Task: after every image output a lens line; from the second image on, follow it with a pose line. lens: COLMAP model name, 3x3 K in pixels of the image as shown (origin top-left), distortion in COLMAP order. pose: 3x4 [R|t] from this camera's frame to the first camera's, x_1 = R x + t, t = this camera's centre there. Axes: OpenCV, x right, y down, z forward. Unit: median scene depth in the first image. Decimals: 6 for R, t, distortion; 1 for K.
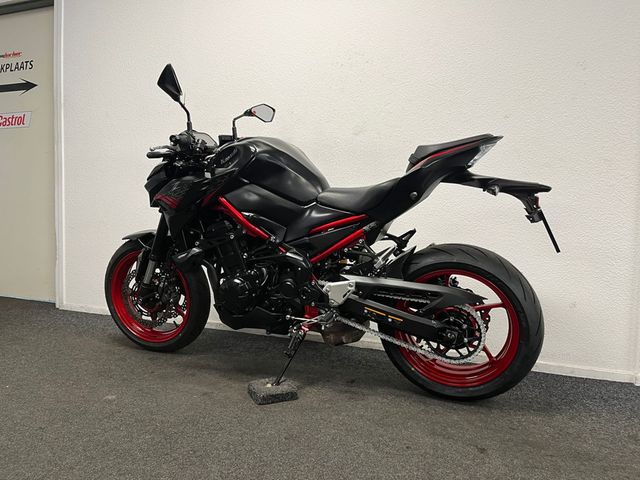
lens RADIAL K [[468.8, 0, 320.0], [0, 468.8, 240.0], [0, 0, 1]] dist [0.036510, -0.000210]
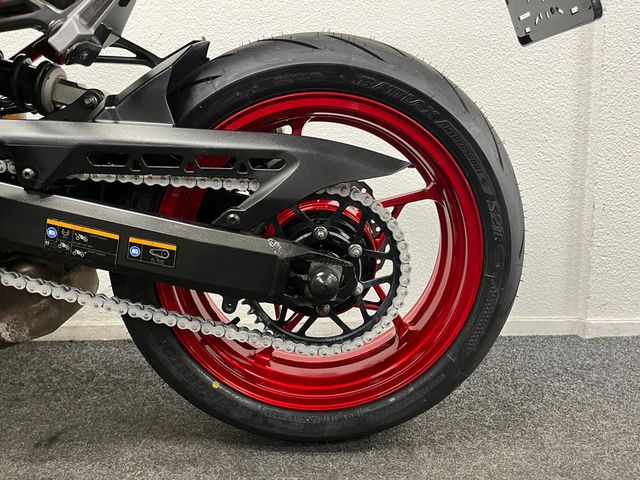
lens RADIAL K [[468.8, 0, 320.0], [0, 468.8, 240.0], [0, 0, 1]] dist [0.036510, -0.000210]
pose [[0.906166, -0.060927, 0.418511, 0.126596], [0.037466, 0.997243, 0.064058, 0.143861], [-0.421260, -0.042368, 0.905950, 0.650880]]
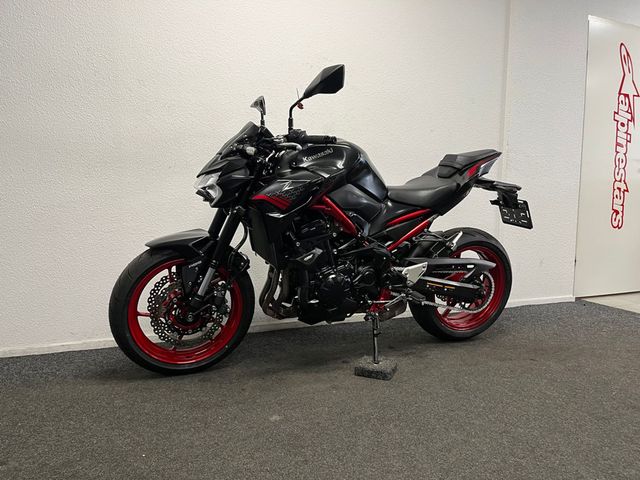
lens RADIAL K [[468.8, 0, 320.0], [0, 468.8, 240.0], [0, 0, 1]] dist [0.036510, -0.000210]
pose [[0.705165, -0.077483, 0.704797, -0.983202], [0.032704, 0.996508, 0.076832, -0.076473], [-0.708289, -0.031129, 0.705236, 0.327279]]
